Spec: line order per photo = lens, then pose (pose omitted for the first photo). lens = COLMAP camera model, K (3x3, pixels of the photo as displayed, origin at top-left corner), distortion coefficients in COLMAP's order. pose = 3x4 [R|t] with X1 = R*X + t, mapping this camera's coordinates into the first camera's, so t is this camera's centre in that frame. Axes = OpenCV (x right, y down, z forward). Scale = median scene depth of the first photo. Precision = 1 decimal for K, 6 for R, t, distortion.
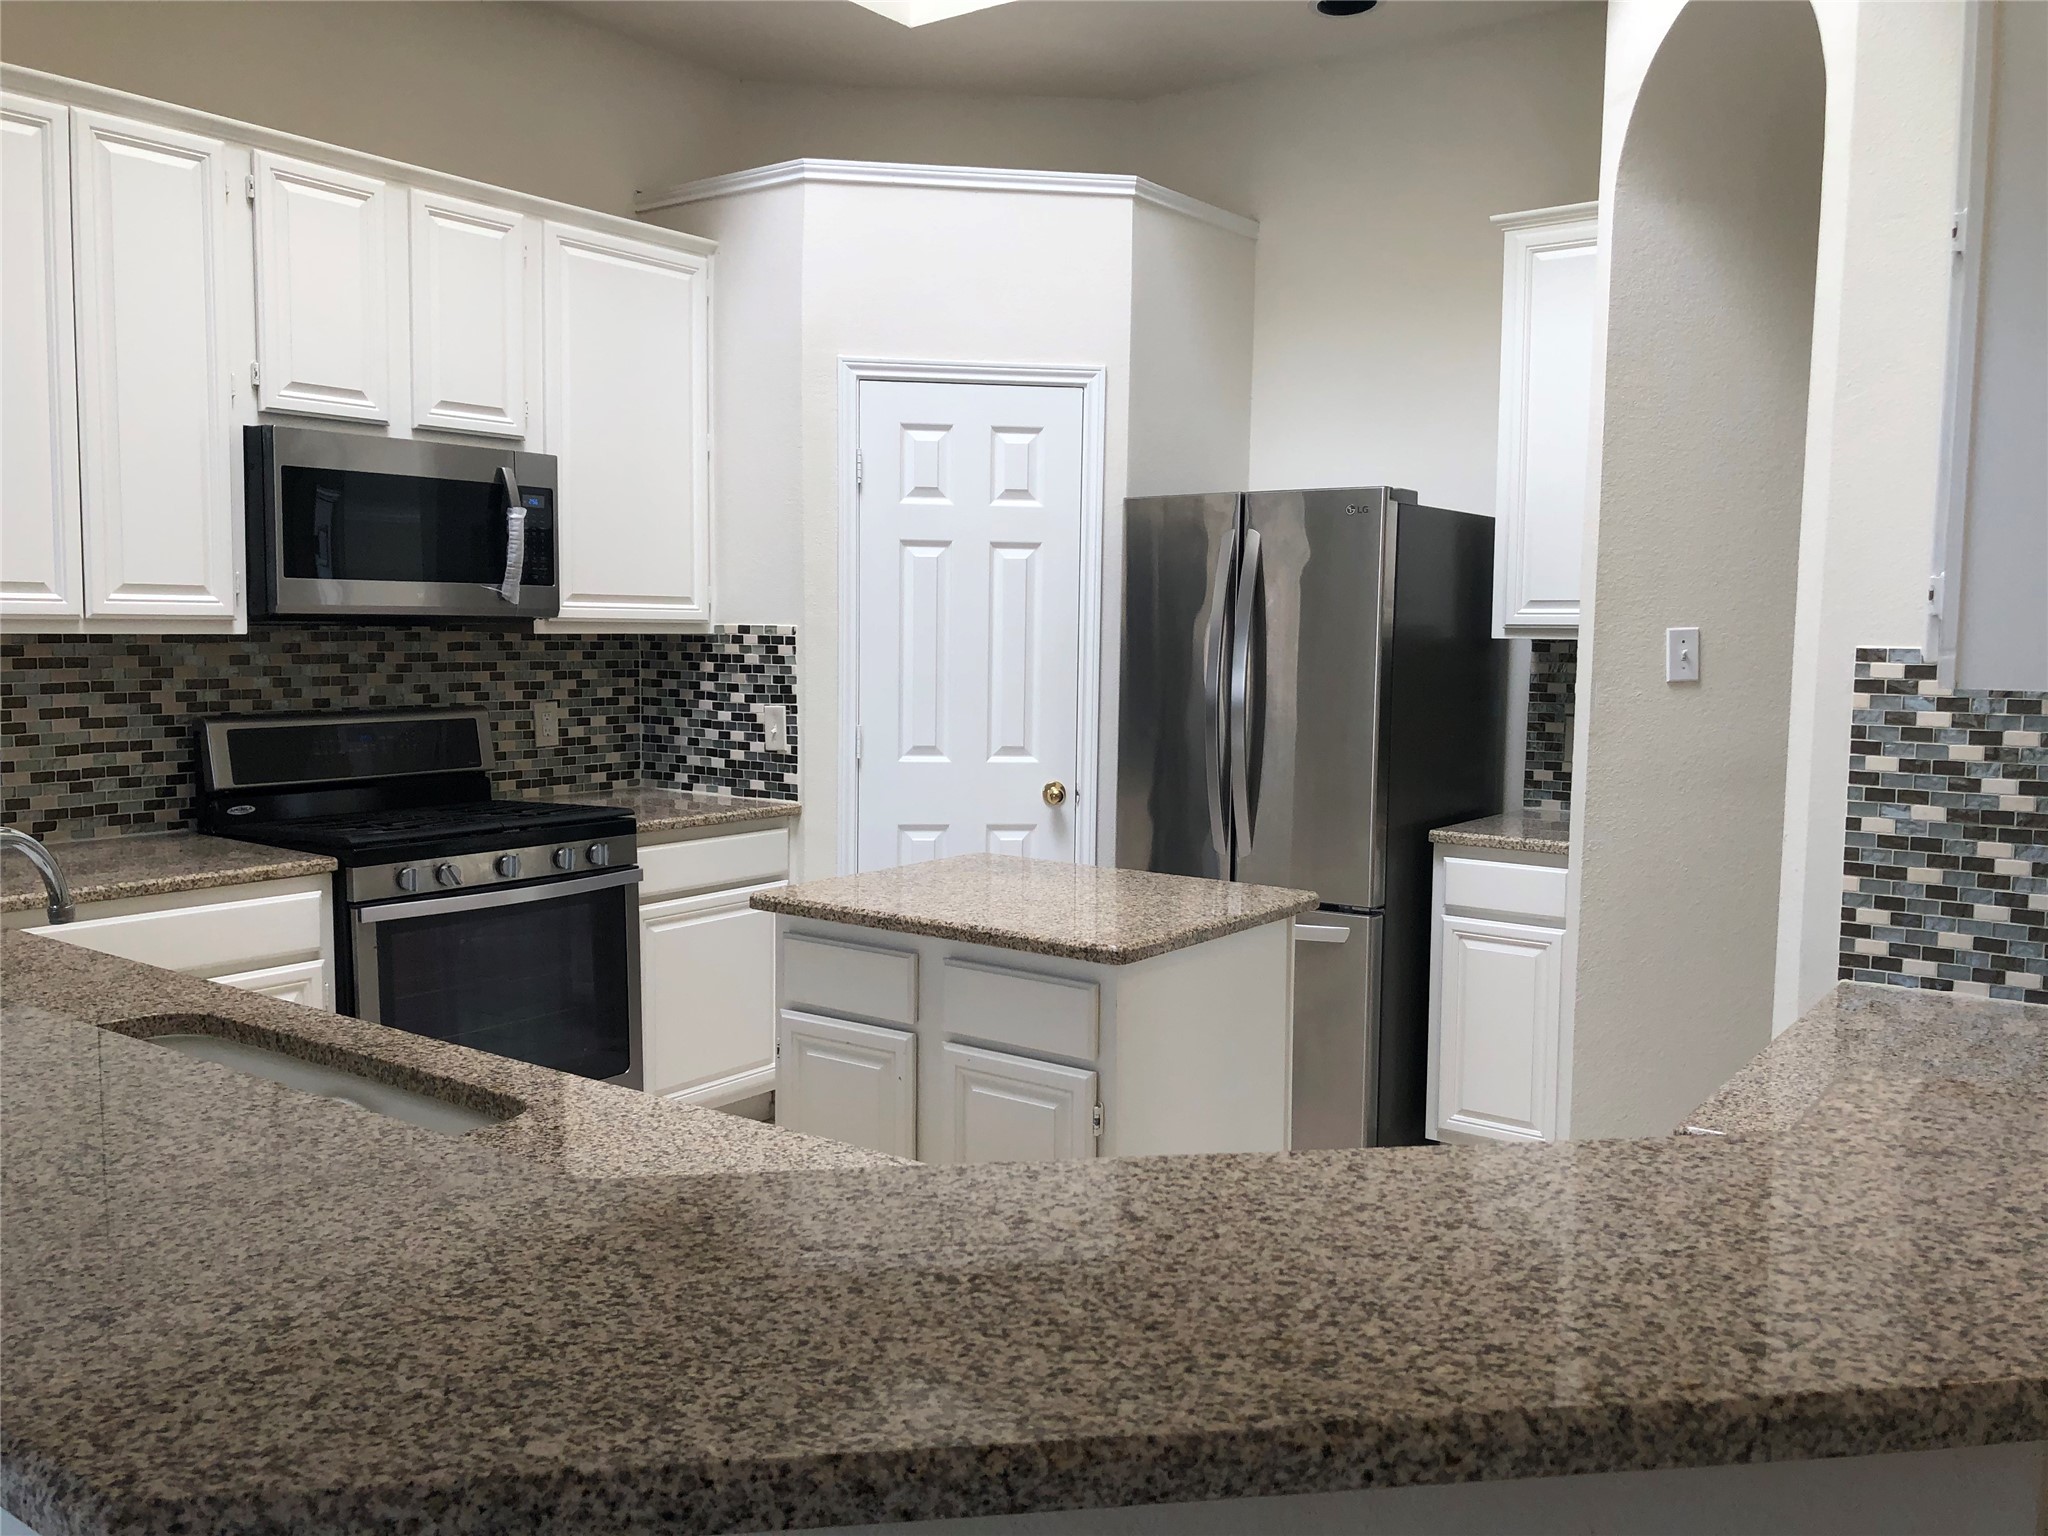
lens RADIAL K [[1687.8, 0, 1040.2], [0, 1687.8, 760.5], [0, 0, 1]] dist [0.046861, -0.043063]
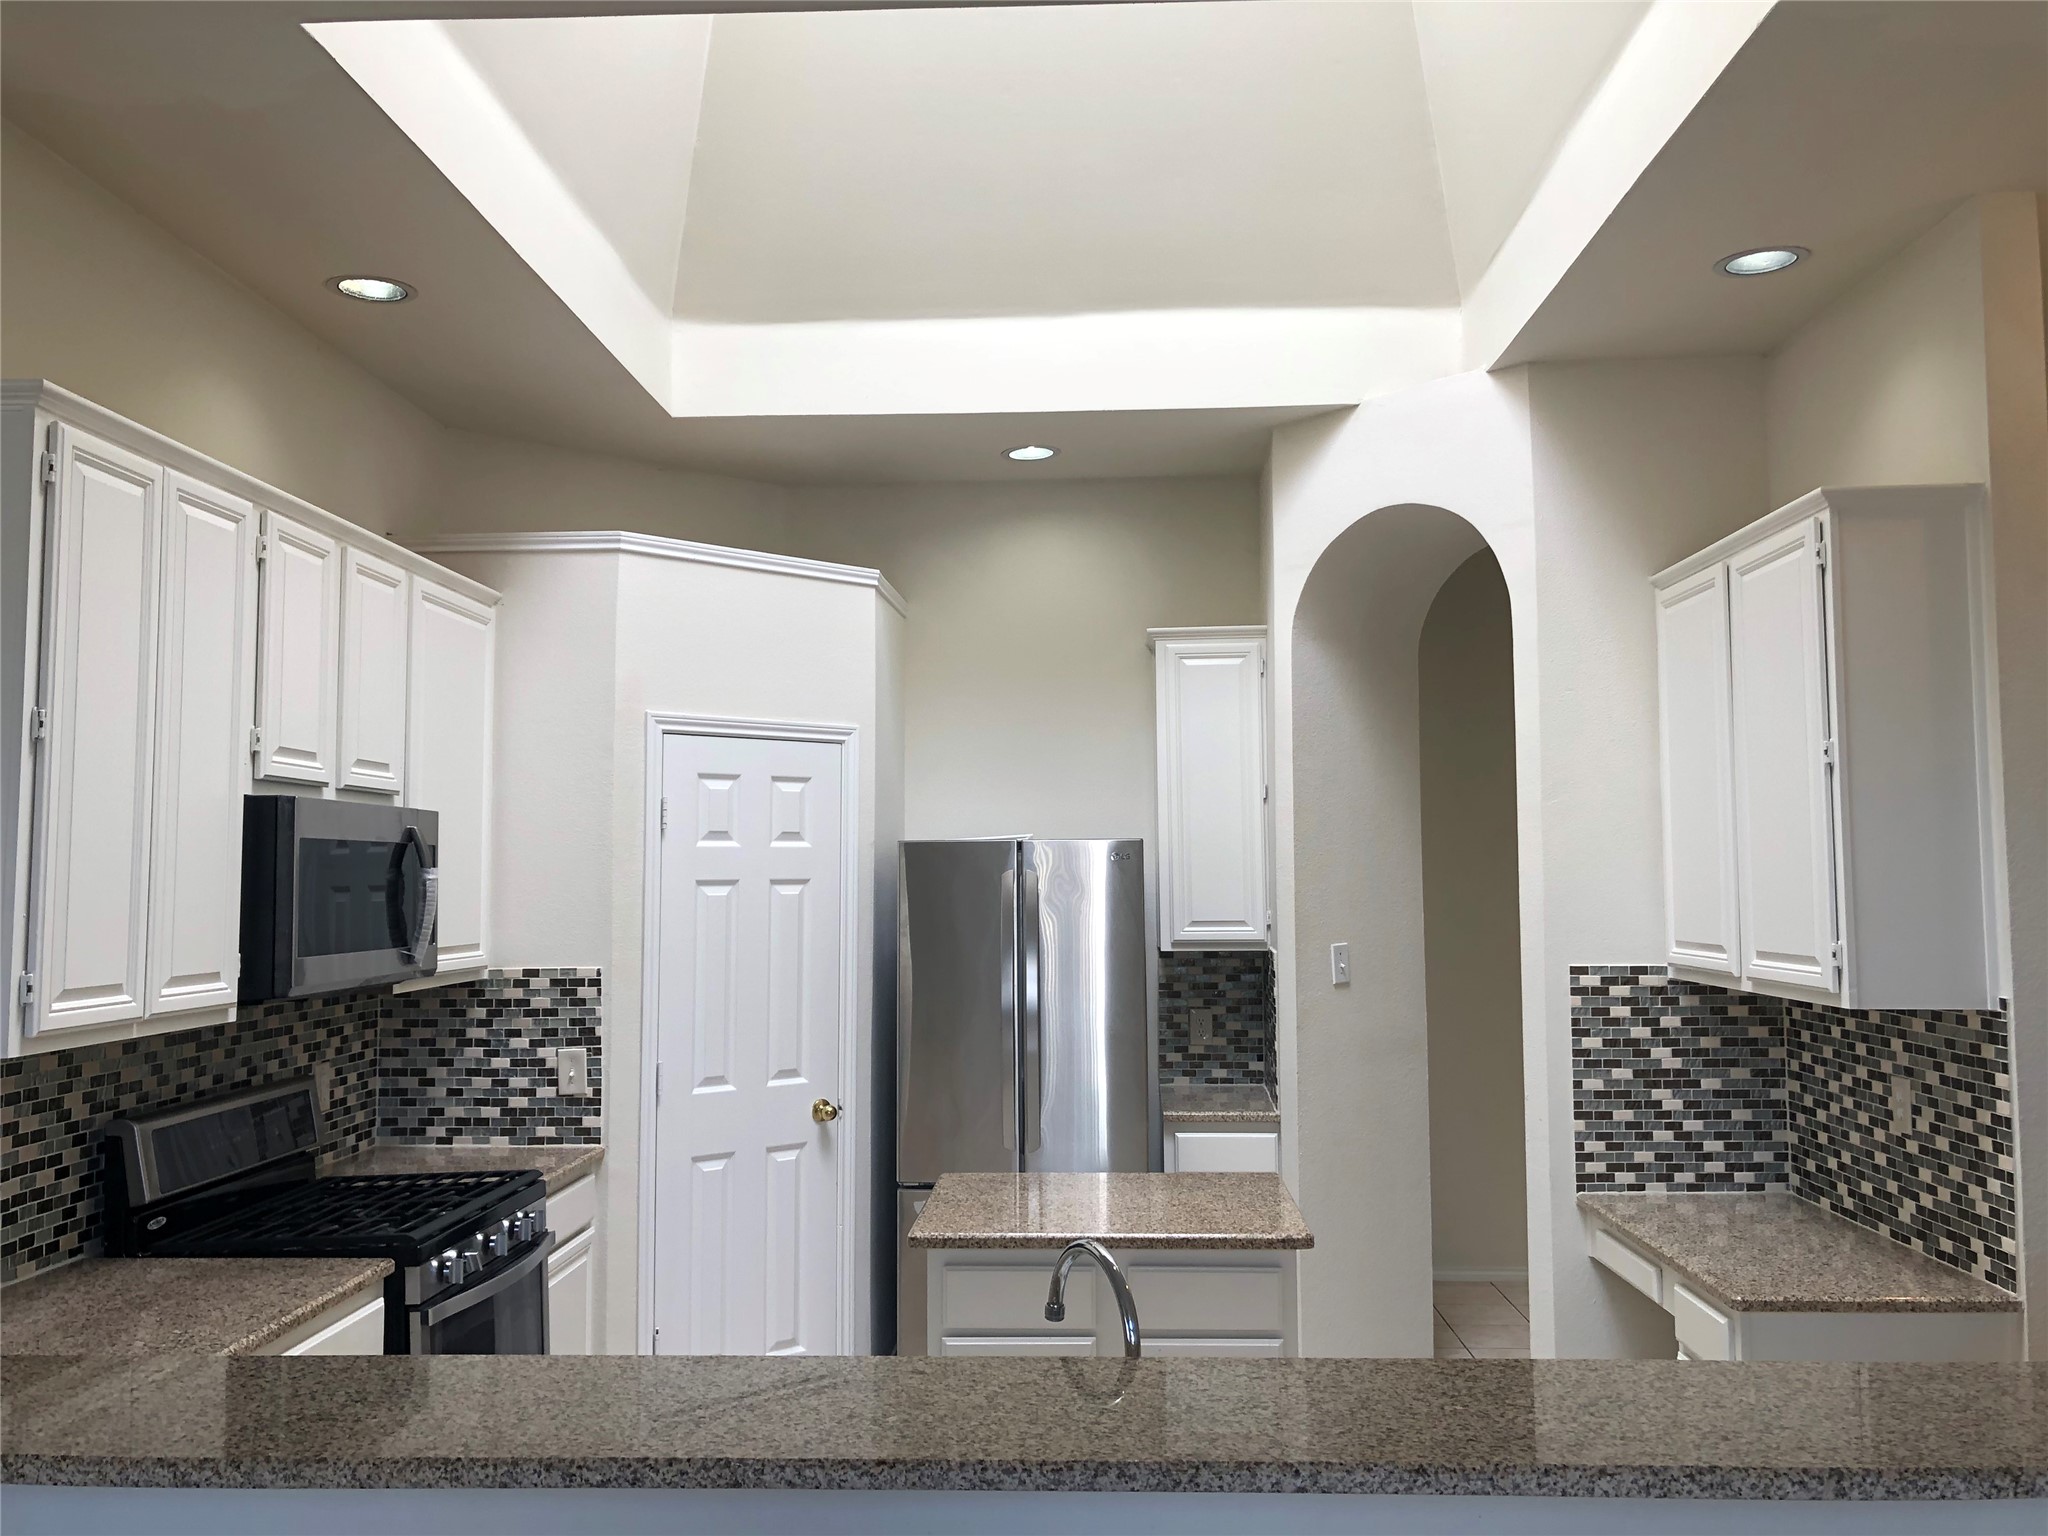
lens RADIAL K [[1687.8, 0, 1029.7], [0, 1687.8, 755.1], [0, 0, 1]] dist [0.046861, -0.043063]
pose [[0.830701, 0.021248, 0.556313, -0.550401], [0.064612, 0.988839, -0.134248, -0.057812], [-0.552956, 0.147465, 0.820057, 0.000349]]
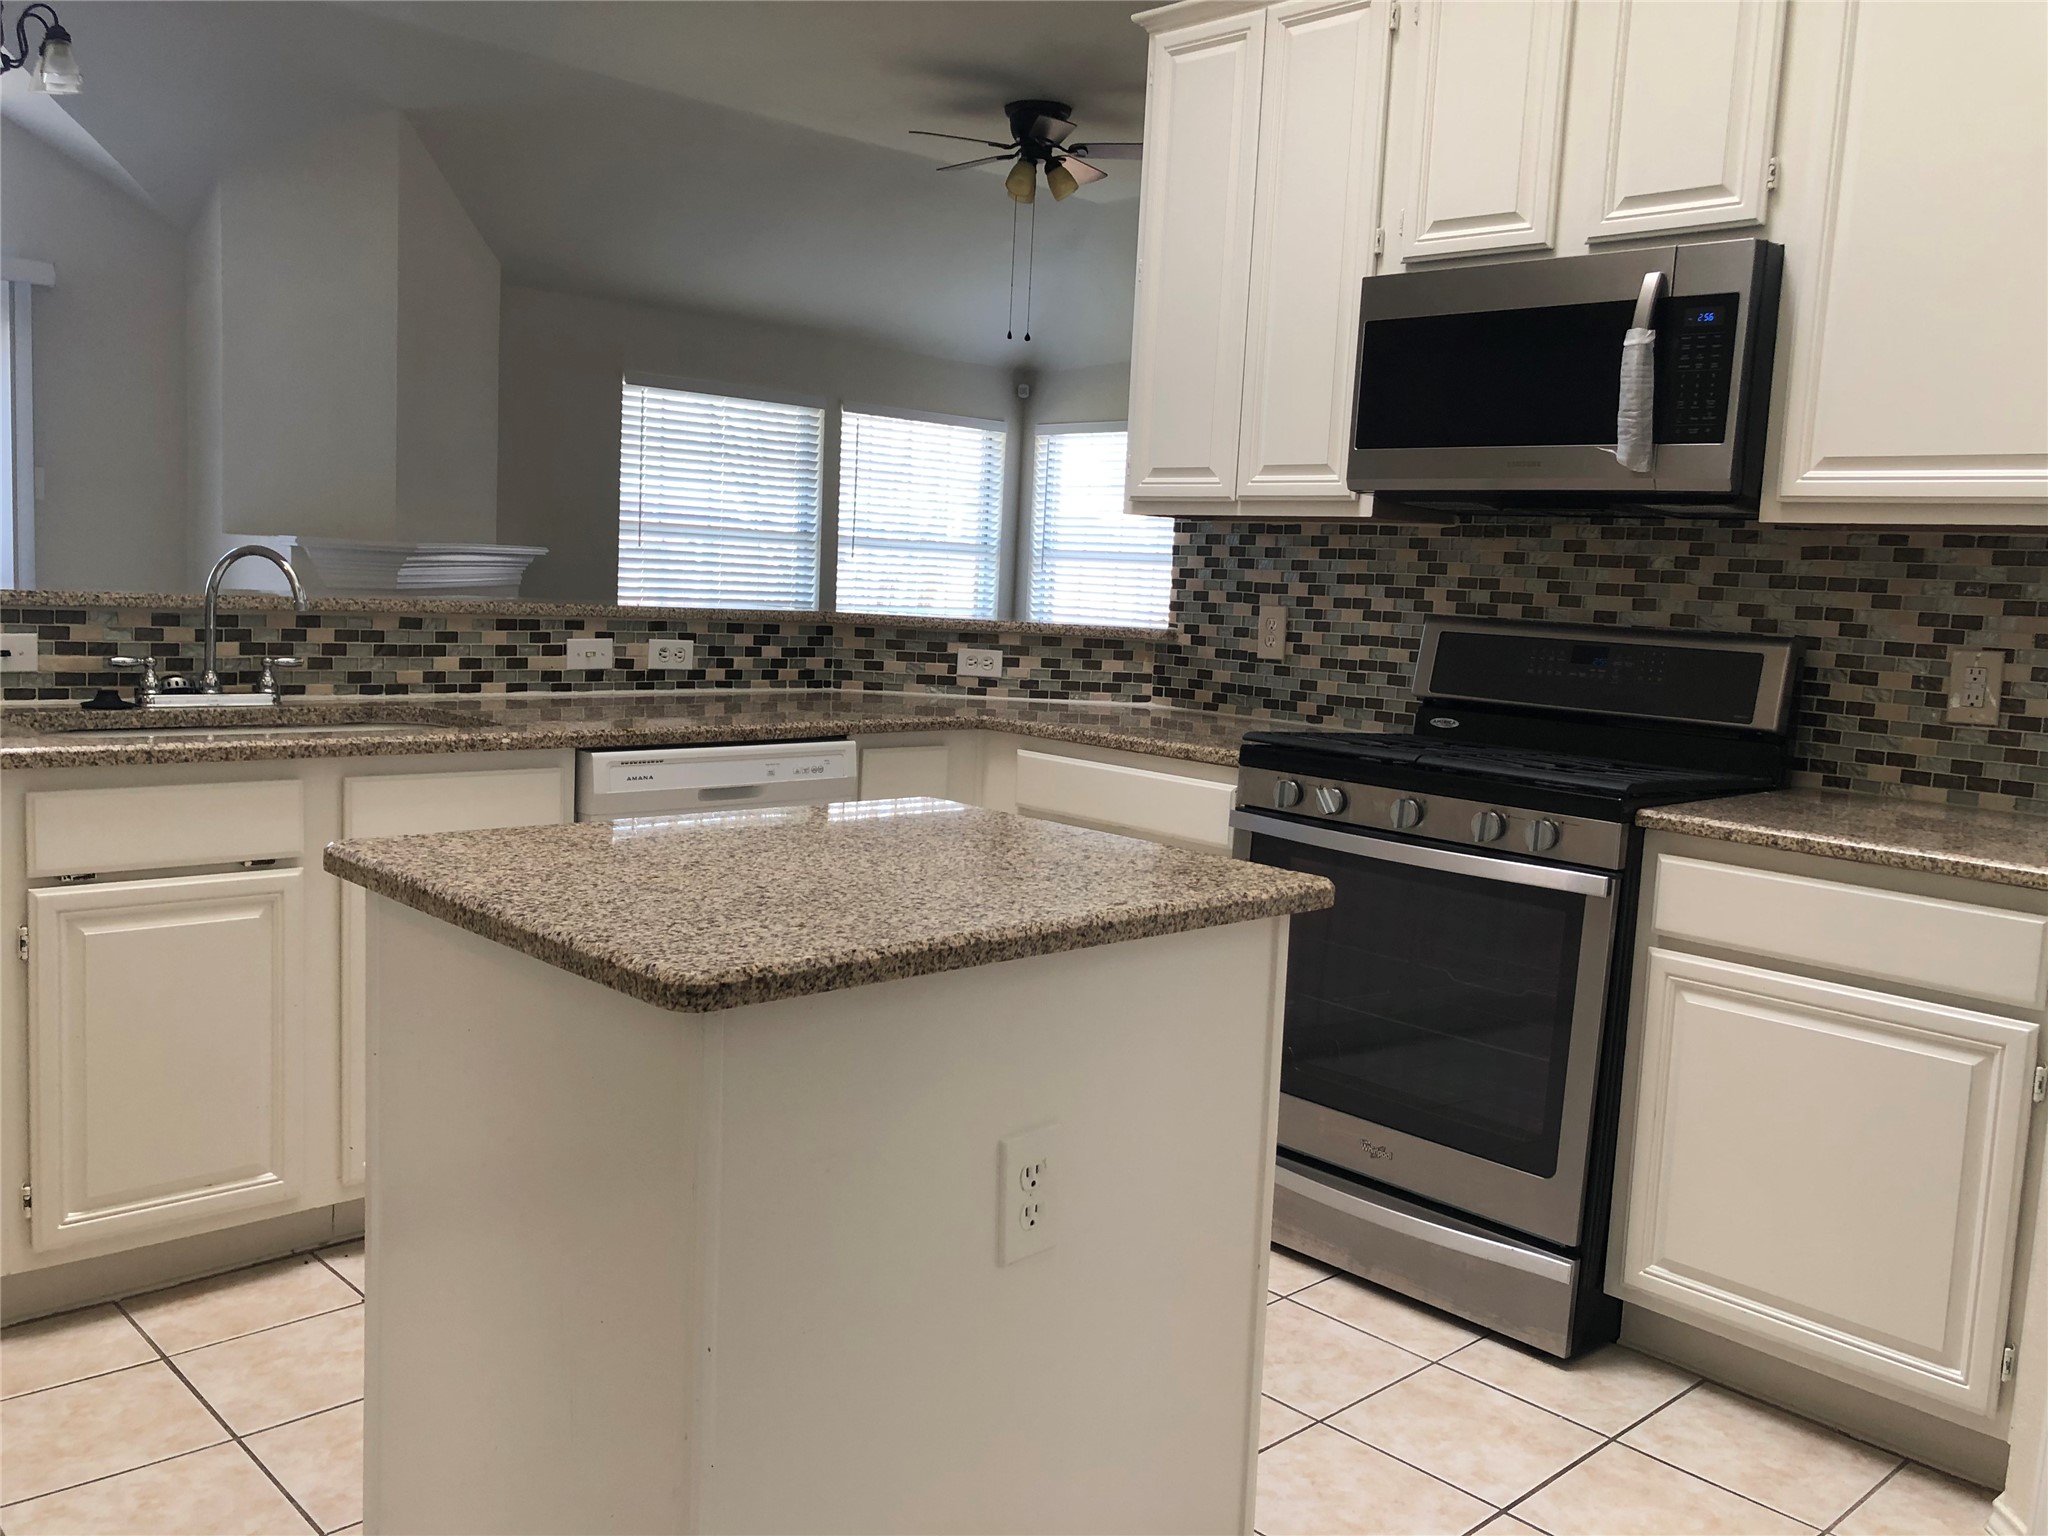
lens RADIAL K [[1687.8, 0, 960.0], [0, 1687.8, 760.9], [0, 0, 1]] dist [0.046861, -0.043063]
pose [[-0.195158, 0.093754, -0.976280, 0.419176], [-0.134467, 0.983463, 0.121324, -0.023248], [0.971510, 0.154955, -0.179323, 0.855217]]
